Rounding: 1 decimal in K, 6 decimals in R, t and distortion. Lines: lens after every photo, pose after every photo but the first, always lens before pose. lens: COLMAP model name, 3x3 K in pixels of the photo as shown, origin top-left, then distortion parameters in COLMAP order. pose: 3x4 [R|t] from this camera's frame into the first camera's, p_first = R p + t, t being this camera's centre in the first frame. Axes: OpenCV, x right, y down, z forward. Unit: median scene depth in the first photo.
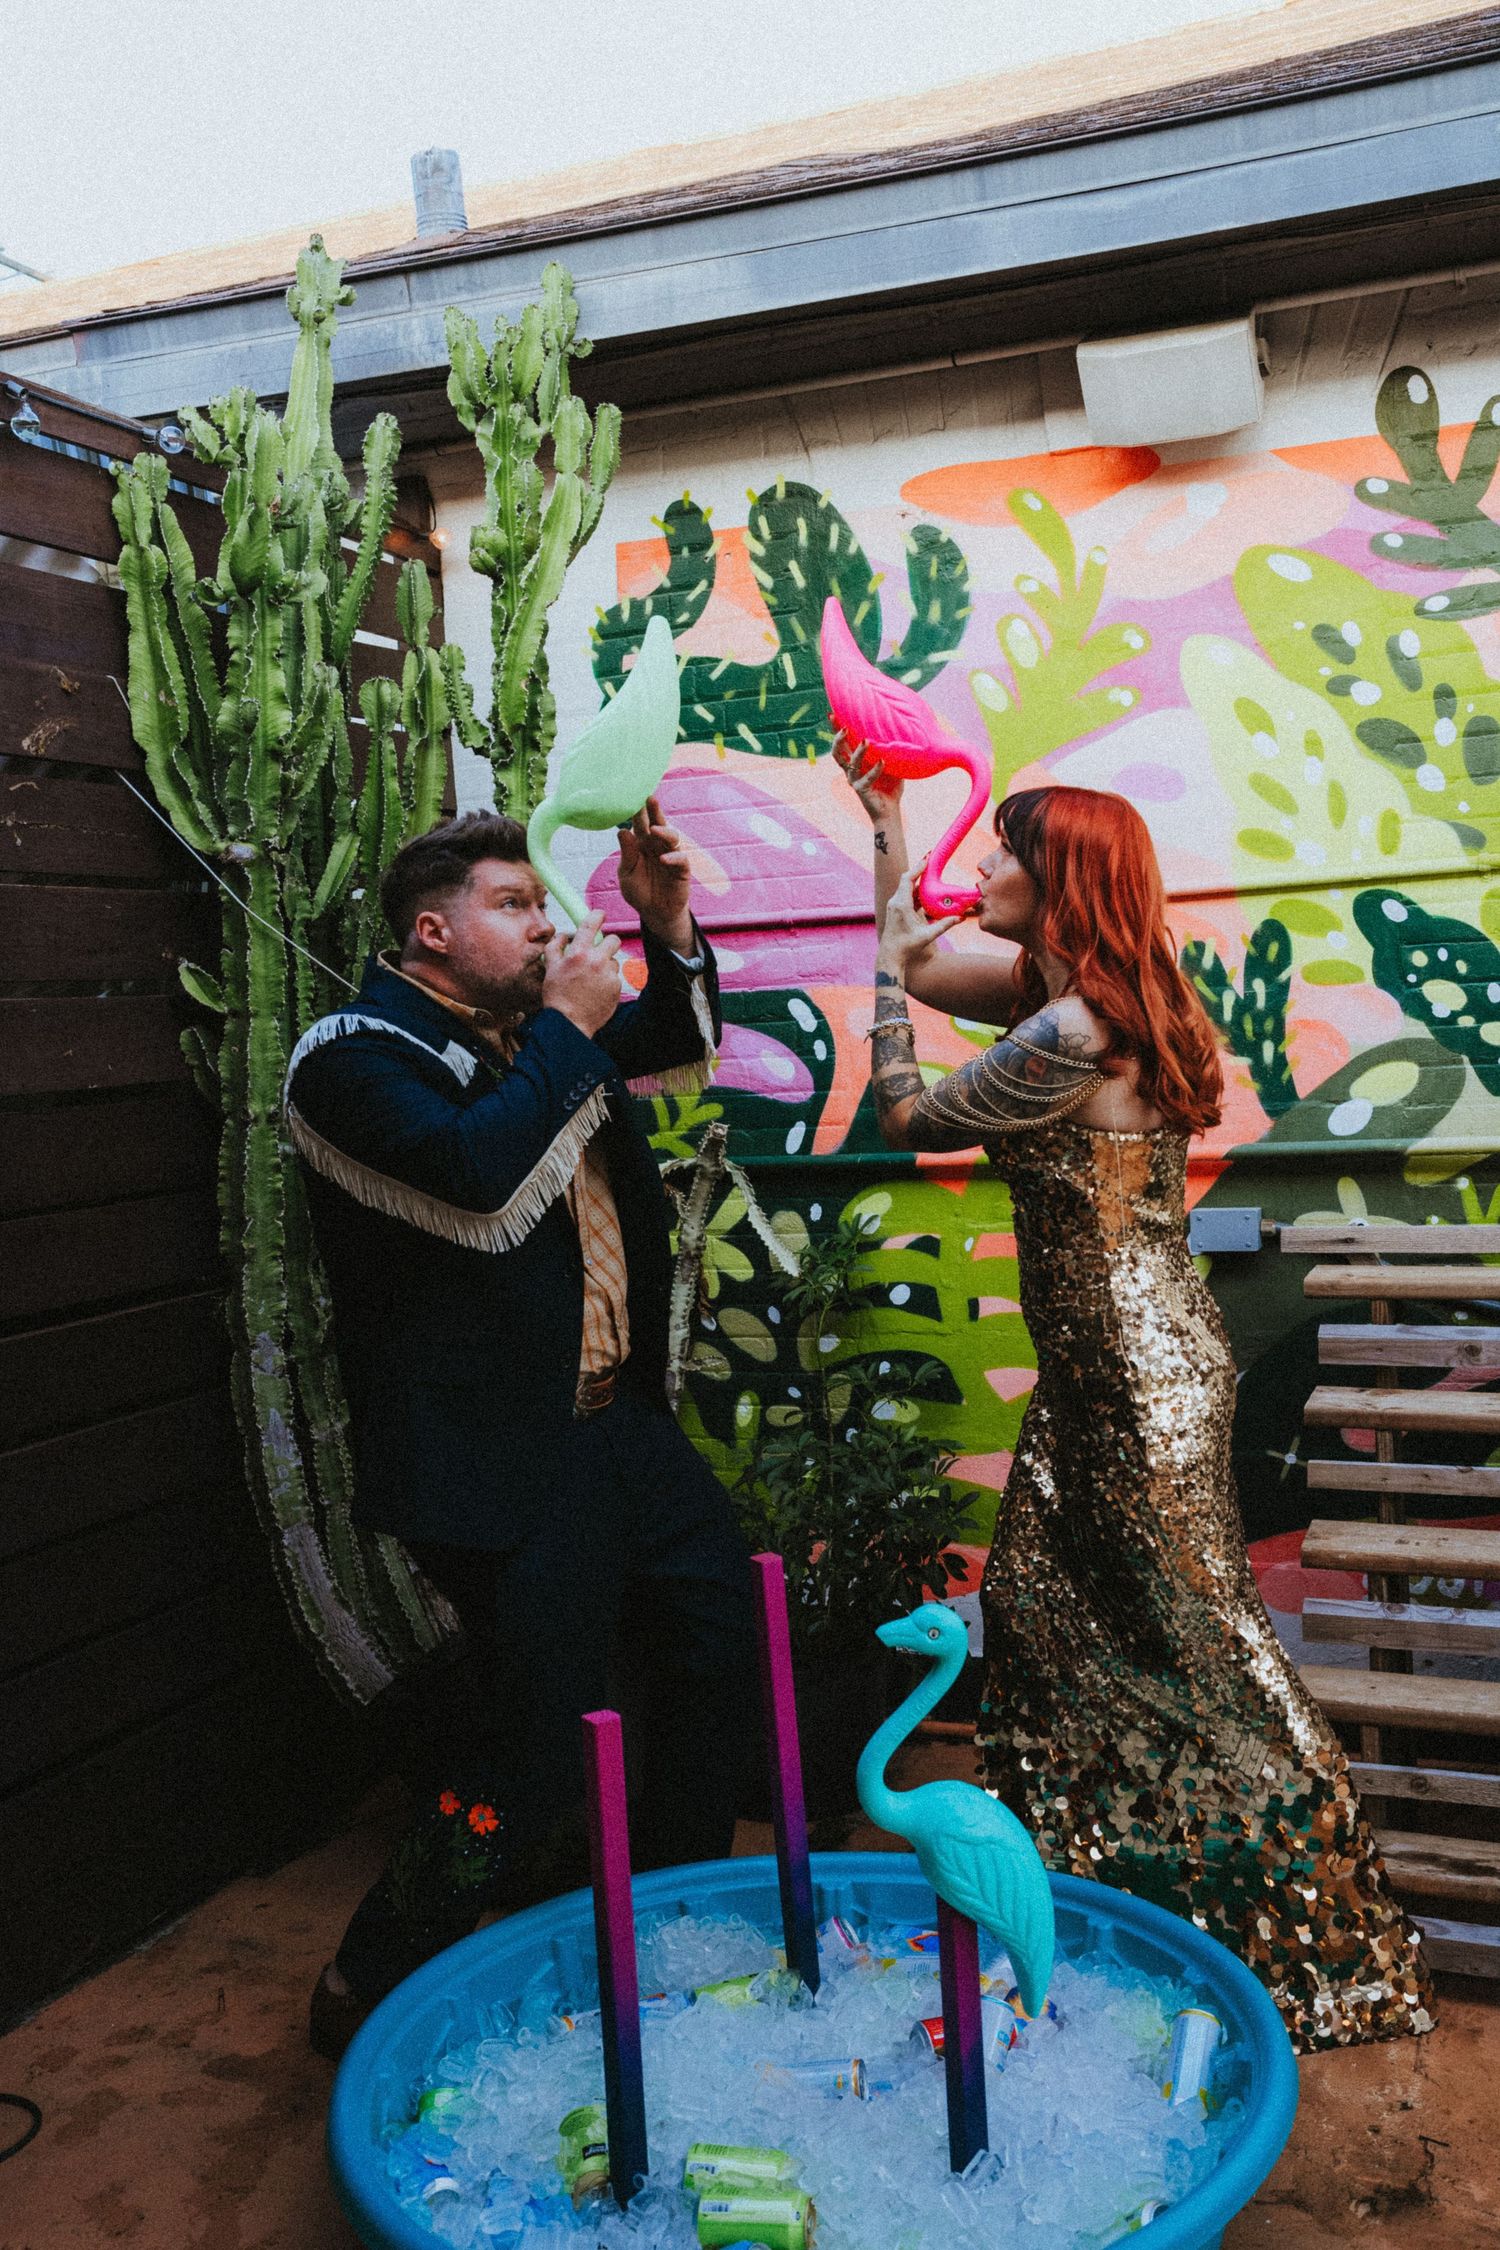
lens RADIAL K [[2208.2, 0, 744.4], [0, 2208.2, 1123.9], [0, 0, 1]] dist [-0.053946, 0.188819]
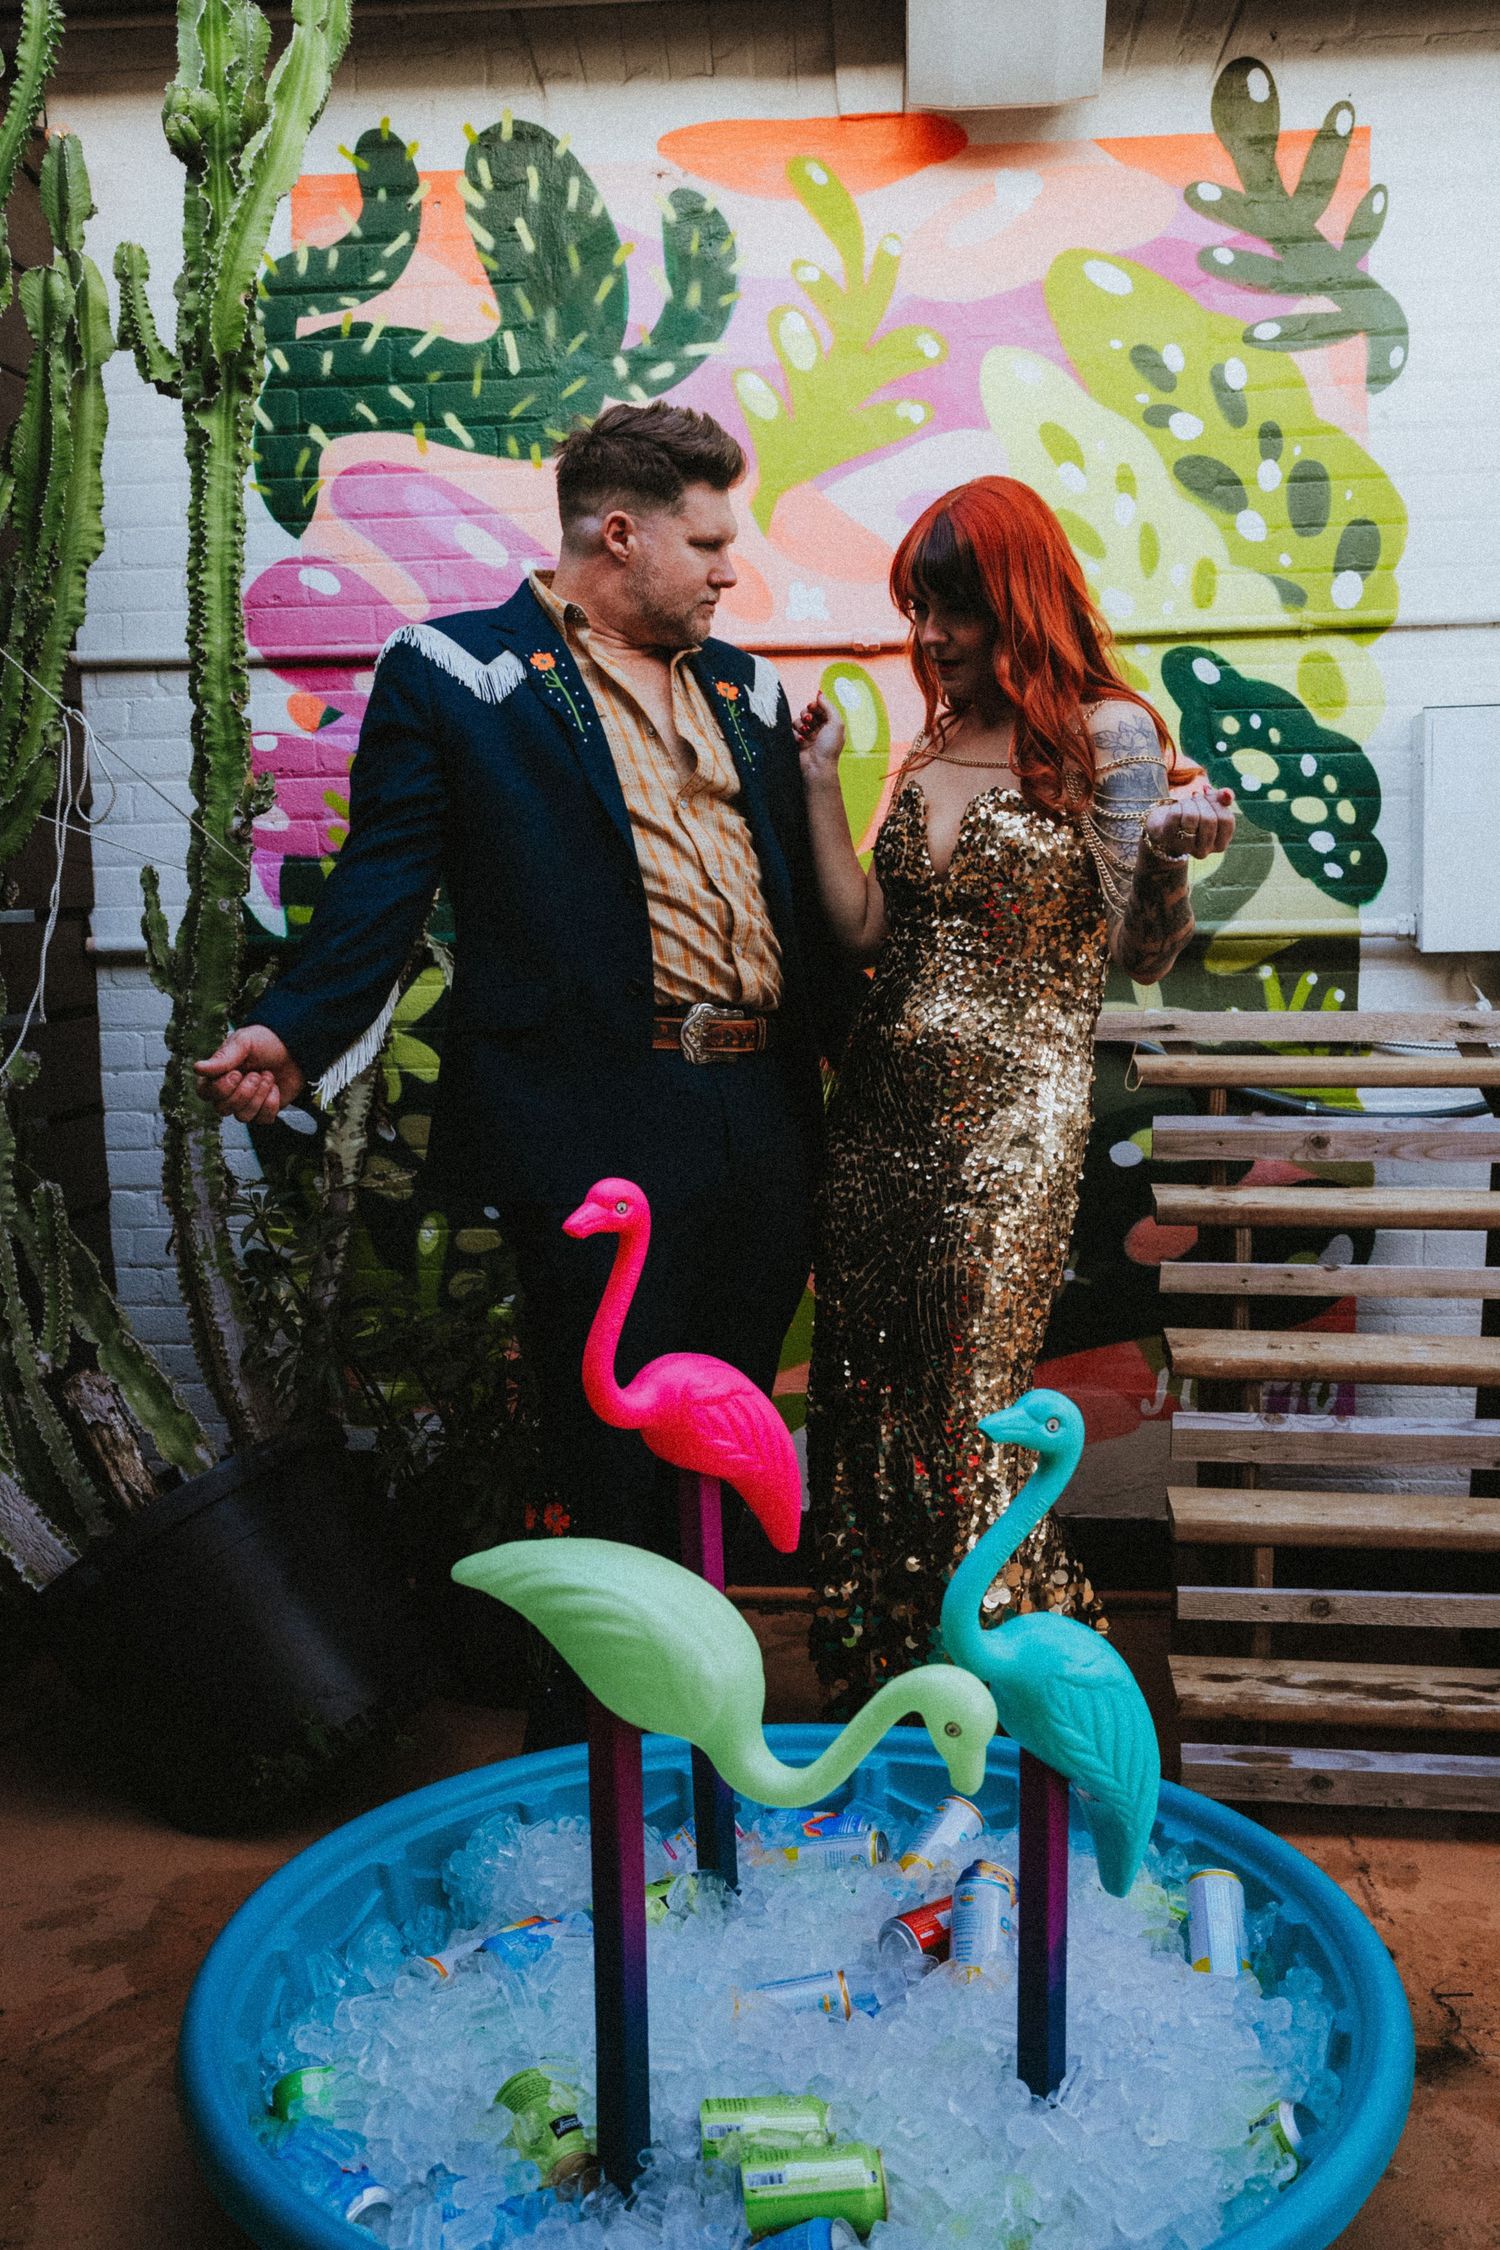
lens RADIAL K [[2208.2, 0, 744.4], [0, 2208.2, 1123.9], [0, 0, 1]] dist [-0.053946, 0.188819]
pose [[0.954542, 0.009234, 0.297934, -0.156377], [-0.021324, 0.999075, 0.037355, 0.060323], [-0.297314, -0.042010, 0.953855, 0.178835]]
